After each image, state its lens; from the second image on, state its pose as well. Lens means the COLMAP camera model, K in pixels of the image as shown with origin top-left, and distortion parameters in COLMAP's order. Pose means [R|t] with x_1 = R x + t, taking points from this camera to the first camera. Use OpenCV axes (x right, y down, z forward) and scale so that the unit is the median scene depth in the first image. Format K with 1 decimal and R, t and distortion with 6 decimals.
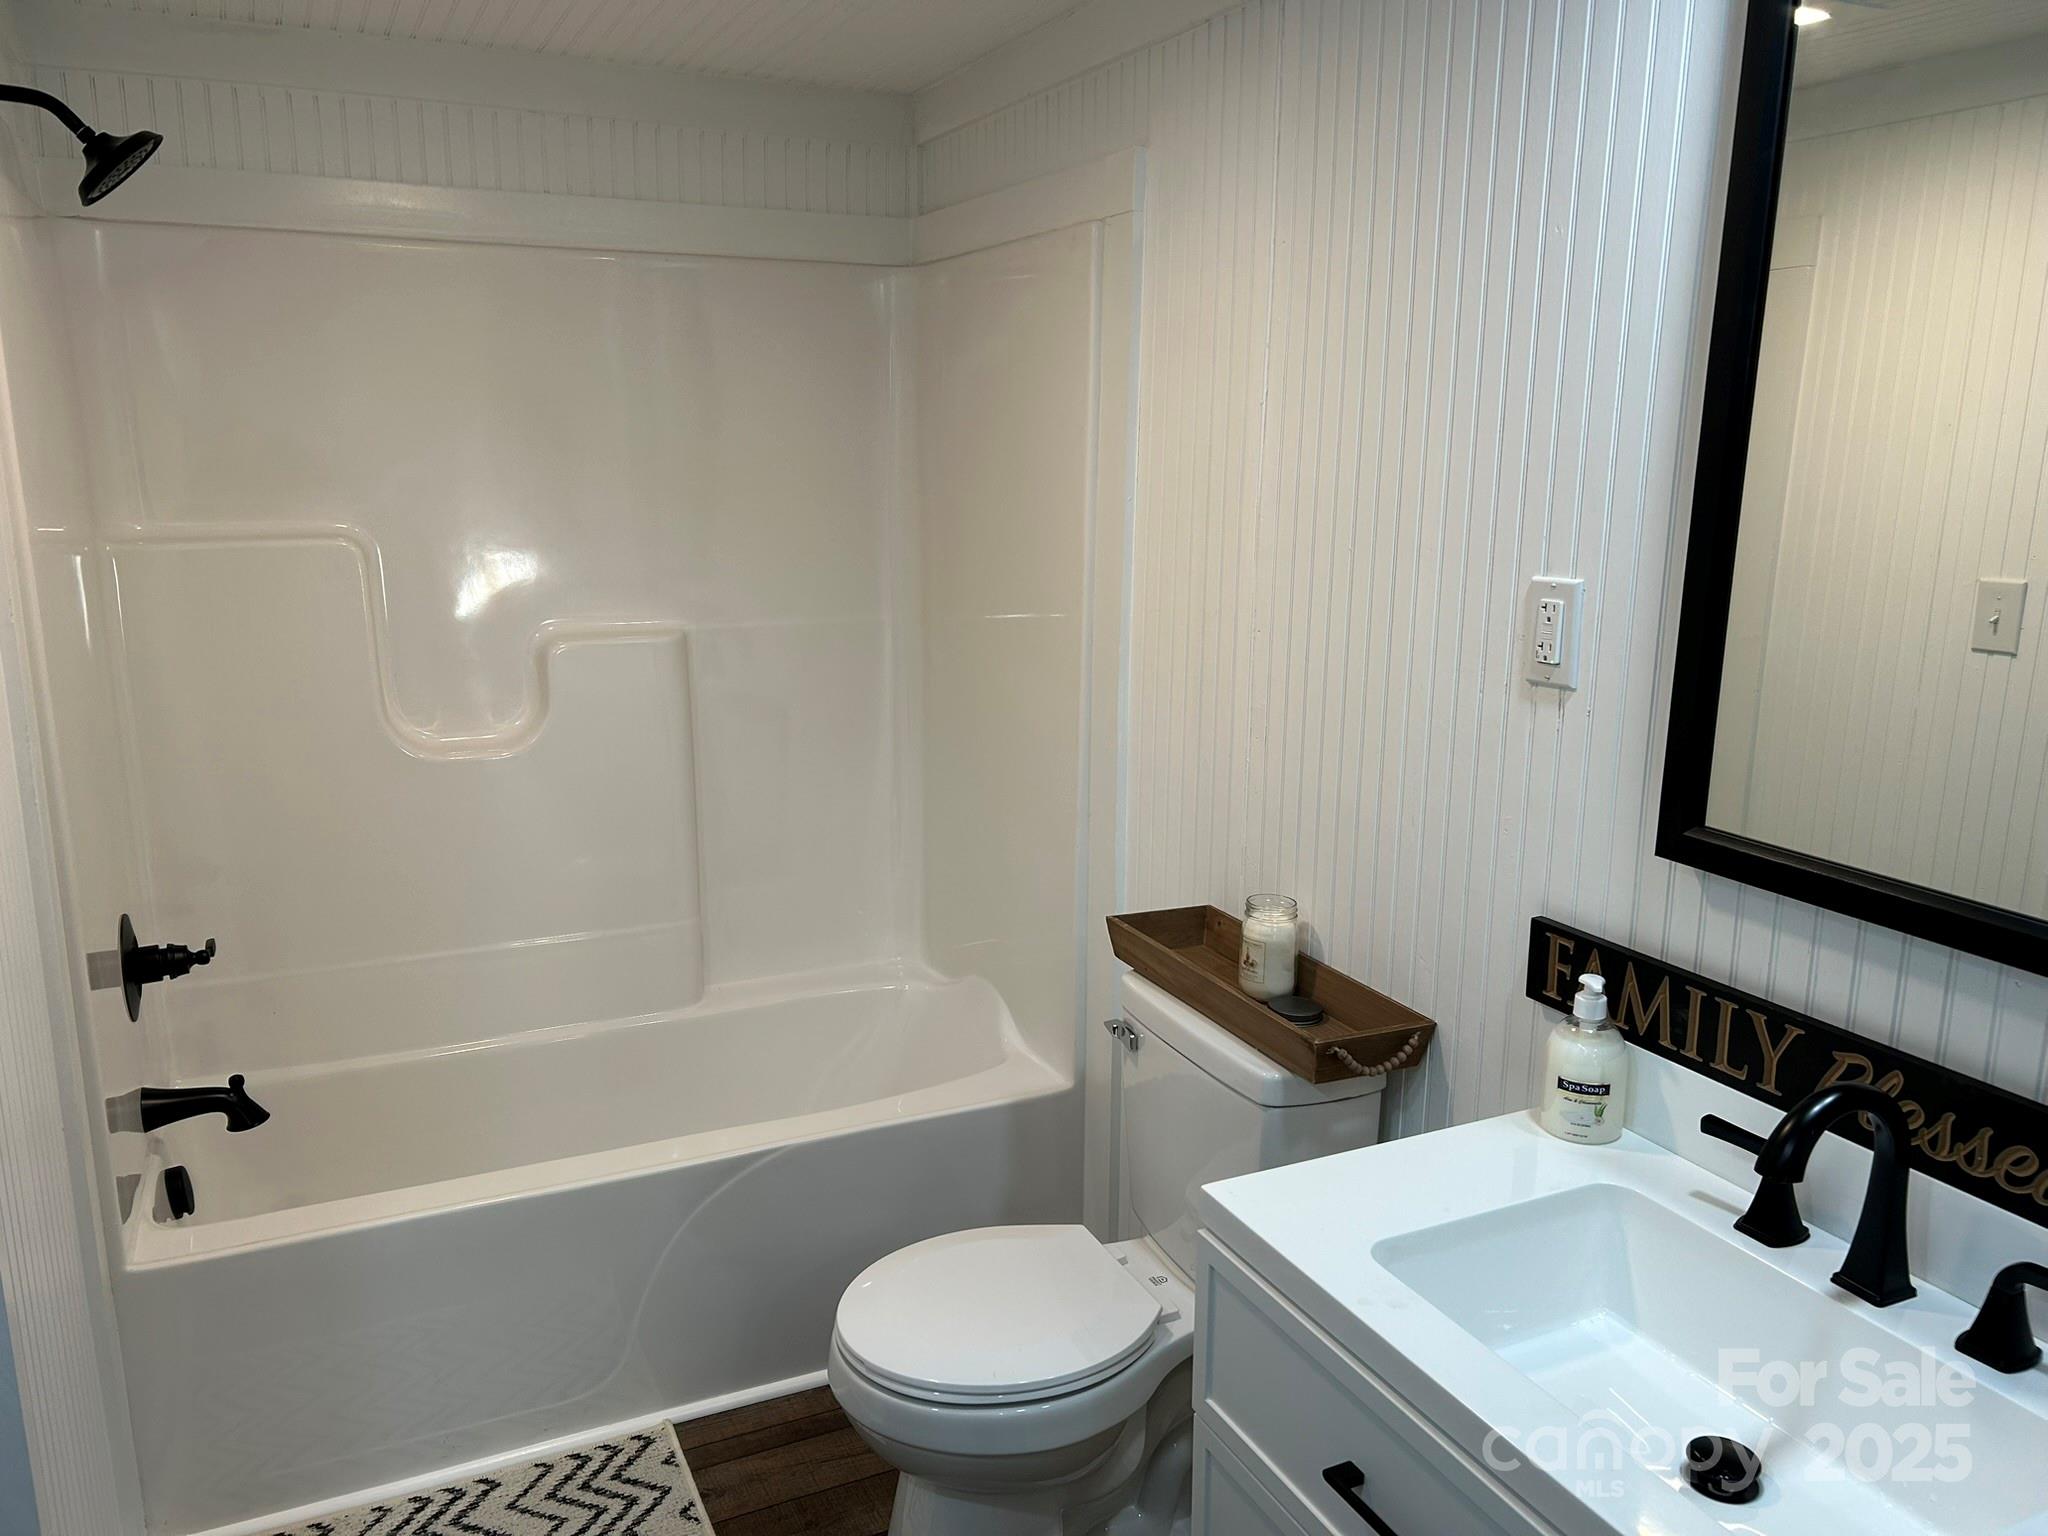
lens RADIAL K [[1544.9, 0, 1010.4], [0, 1544.9, 773.0], [0, 0, 1]] dist [0.083209, -0.086356]
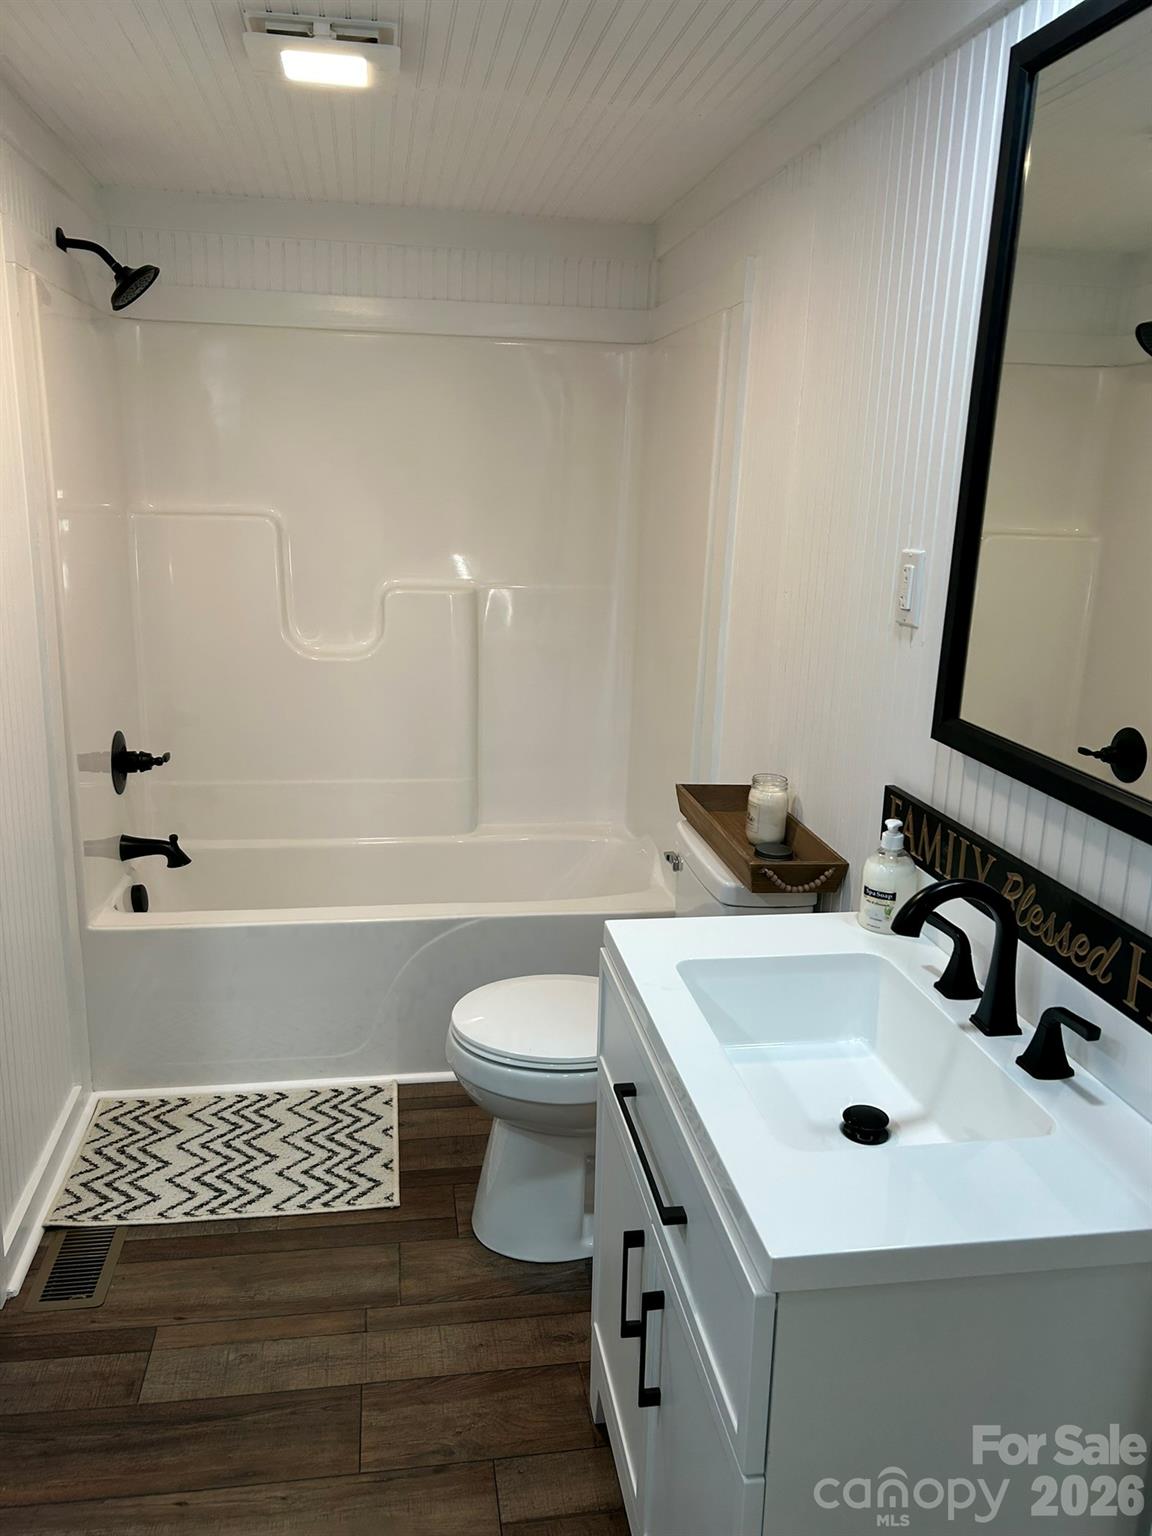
lens RADIAL K [[1167.4, 0, 565.4], [0, 1167.4, 751.9], [0, 0, 1]] dist [0.076438, -0.058921]
pose [[0.959071, 0.084546, -0.270248, 0.255452], [-0.081570, 0.996419, 0.022249, 0.046083], [0.271161, 0.000706, 0.962534, -0.099750]]
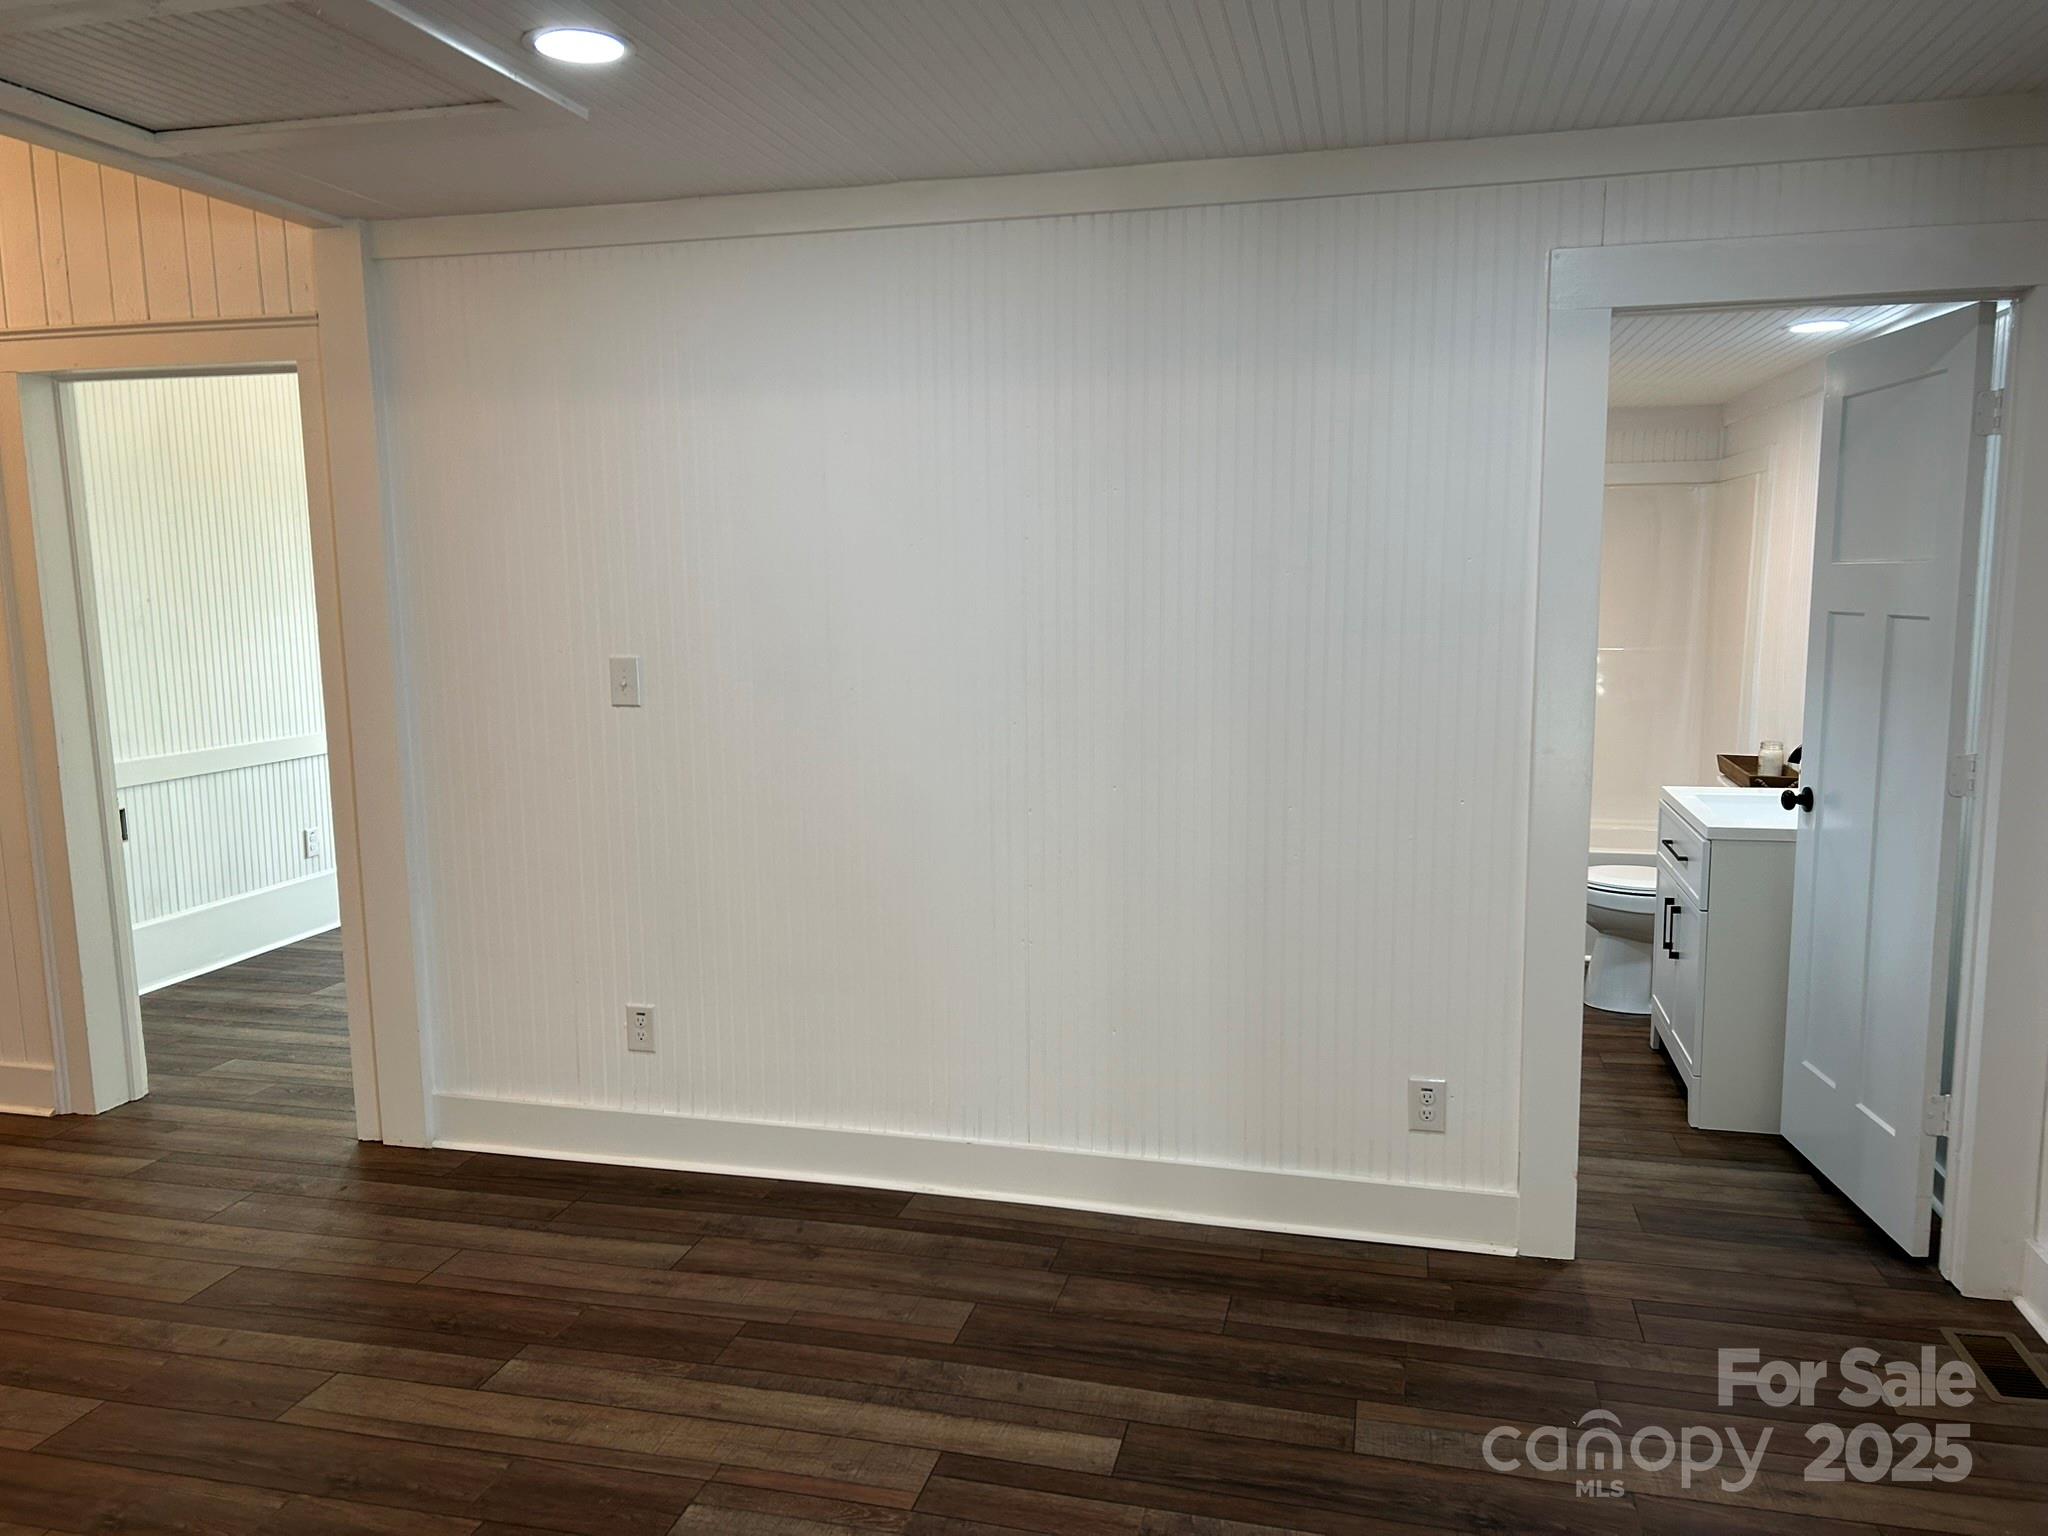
lens RADIAL K [[1544.9, 0, 1010.4], [0, 1544.9, 773.0], [0, 0, 1]] dist [0.083209, -0.086356]
pose [[0.773099, 0.069595, -0.630455, 0.743810], [-0.122404, 0.991648, -0.040632, 0.351276], [0.622362, 0.108583, 0.775161, -1.574058]]
